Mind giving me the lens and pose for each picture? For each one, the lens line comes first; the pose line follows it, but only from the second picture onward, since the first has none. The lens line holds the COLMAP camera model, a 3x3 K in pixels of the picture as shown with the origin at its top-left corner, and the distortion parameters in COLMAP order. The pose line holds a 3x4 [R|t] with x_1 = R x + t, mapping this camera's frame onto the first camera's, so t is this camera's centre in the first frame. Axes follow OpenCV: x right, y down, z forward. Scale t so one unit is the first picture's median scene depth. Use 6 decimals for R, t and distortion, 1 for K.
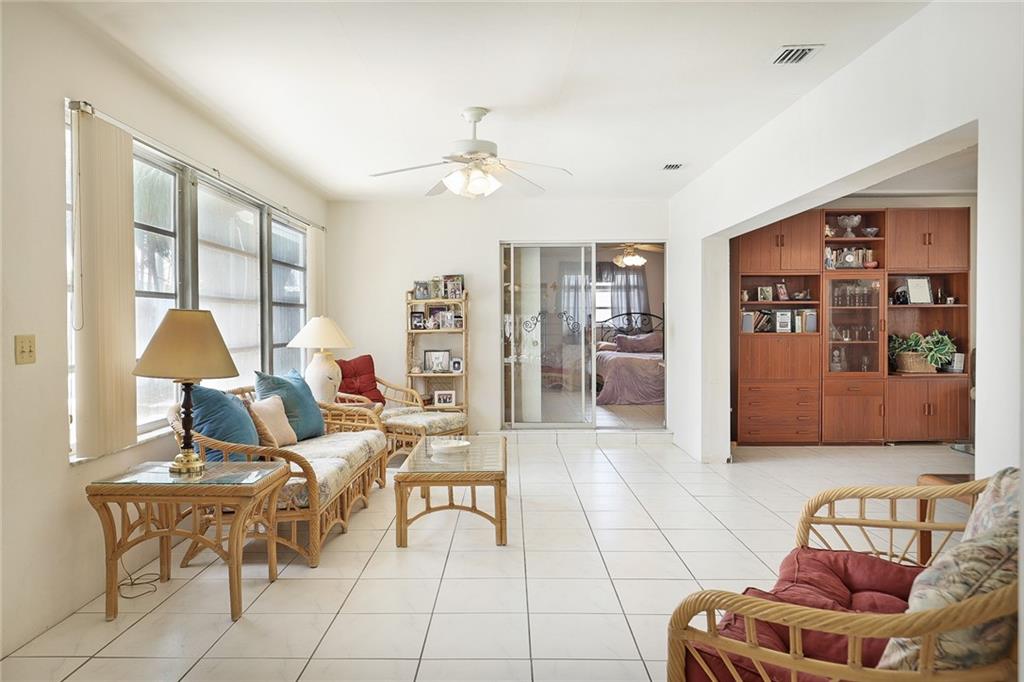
lens RADIAL K [[691.9, 0, 494.2], [0, 691.9, 327.7], [0, 0, 1]] dist [-0.000856, 0.000622]
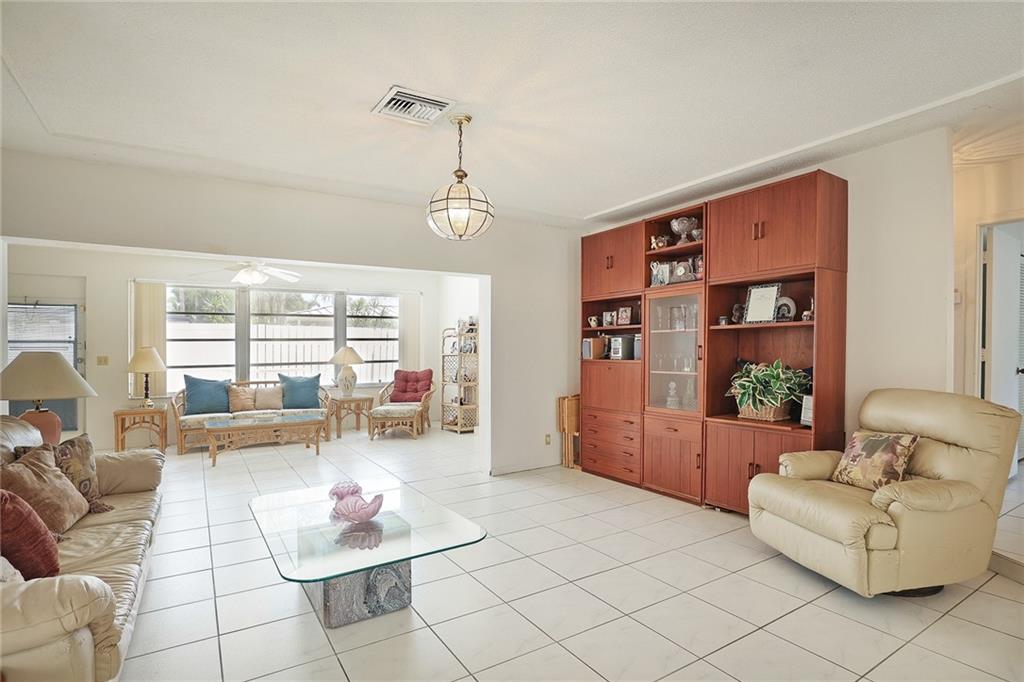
lens RADIAL K [[518.7, 0, 510.3], [0, 518.7, 346.5], [0, 0, 1]] dist [-0.019577, -0.000143]
pose [[0.546860, -0.004153, -0.837214, 0.915744], [-0.000192, 0.999987, -0.005086, -0.007044], [0.837224, 0.002942, 0.546852, 0.493662]]
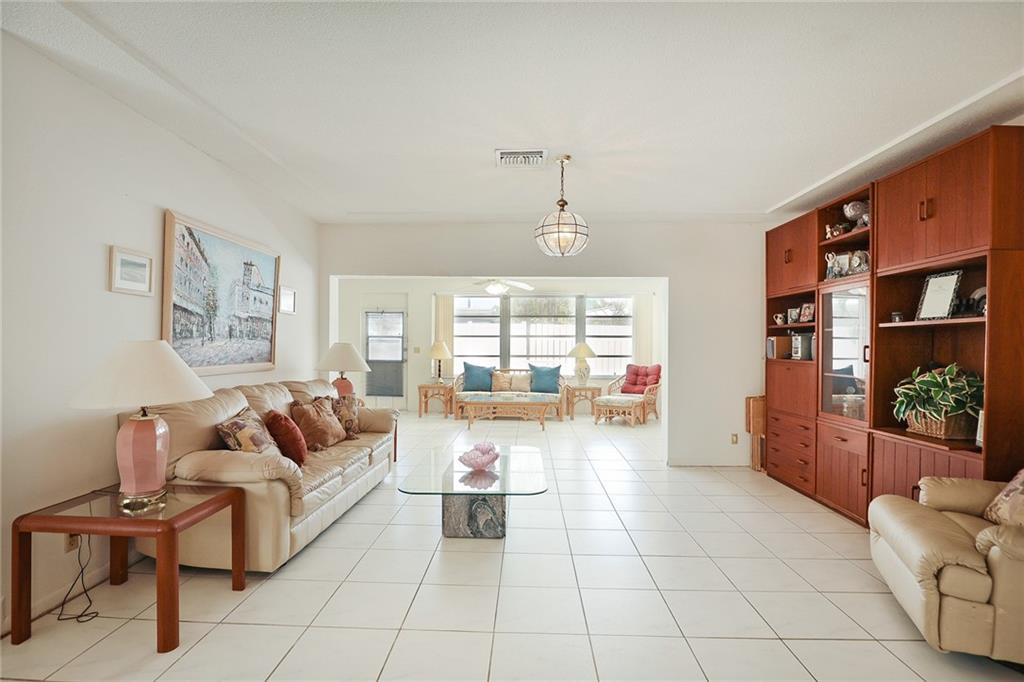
lens RADIAL K [[497.5, 0, 510.1], [0, 497.5, 339.2], [0, 0, 1]] dist [-0.010966, 0.000925]
pose [[-0.014484, -0.007515, -0.999867, 1.036640], [-0.015362, 0.999855, -0.007293, -0.008733], [0.999777, 0.015254, -0.014597, 0.642726]]
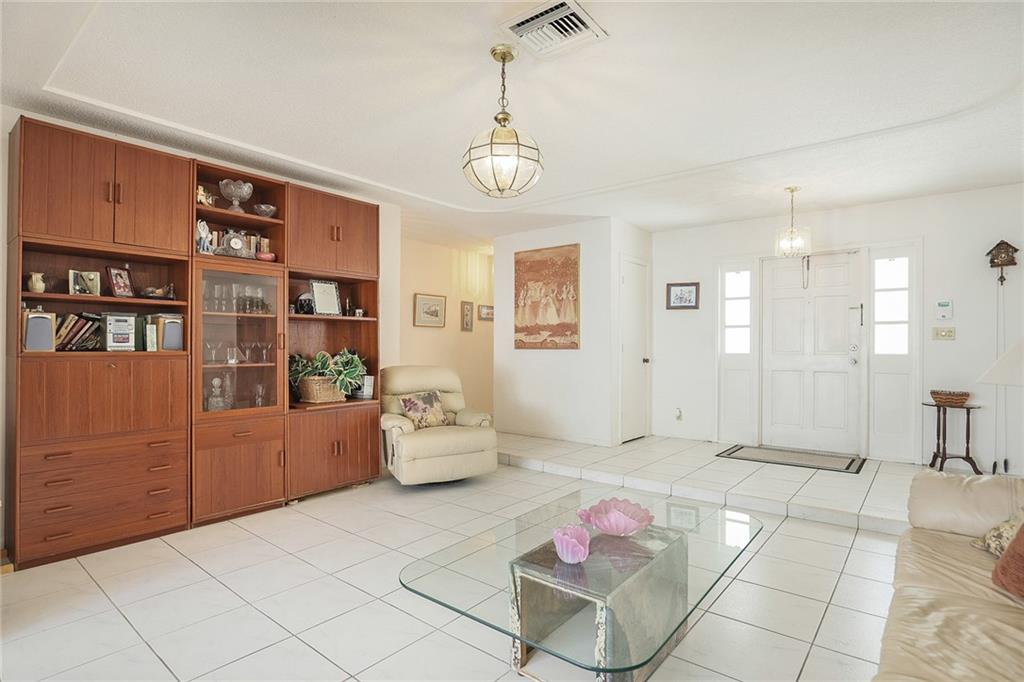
lens RADIAL K [[518.7, 0, 504.7], [0, 518.7, 351.8], [0, 0, 1]] dist [-0.019577, -0.000143]
pose [[0.618665, -0.002143, 0.785652, 0.275763], [0.003989, 0.999992, -0.000414, 0.008749], [-0.785645, 0.003391, 0.618668, 0.473450]]
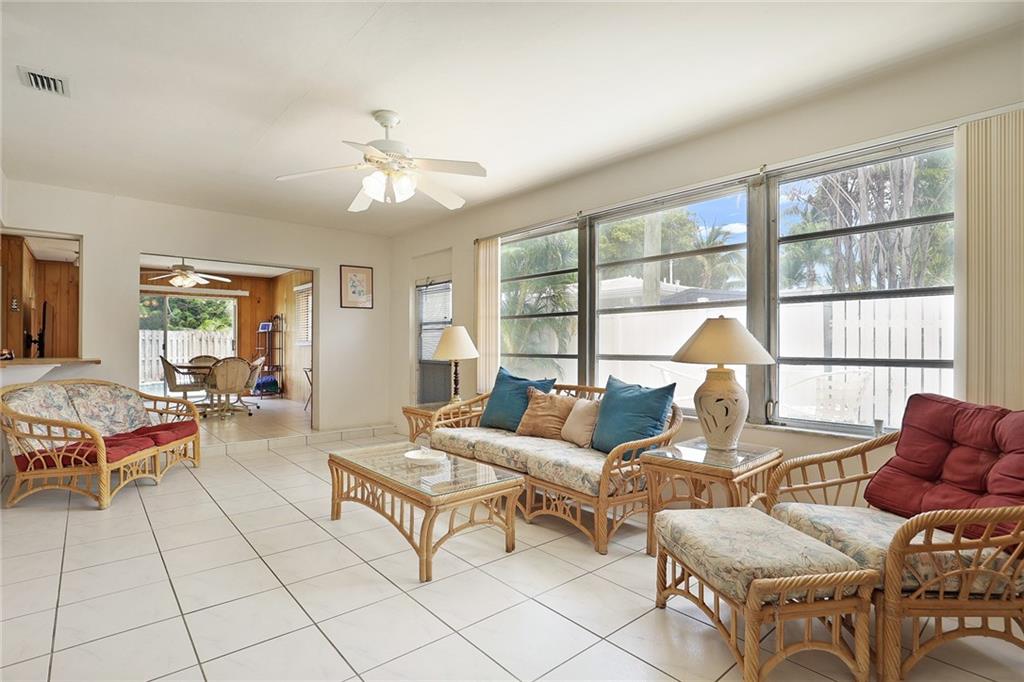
lens RADIAL K [[497.5, 0, 513.7], [0, 497.5, 341.3], [0, 0, 1]] dist [-0.010966, 0.000925]
pose [[-0.746400, 0.005485, -0.665474, 0.194444], [-0.000513, 0.999961, 0.008817, 0.003132], [0.665497, 0.006922, -0.746369, 0.988300]]
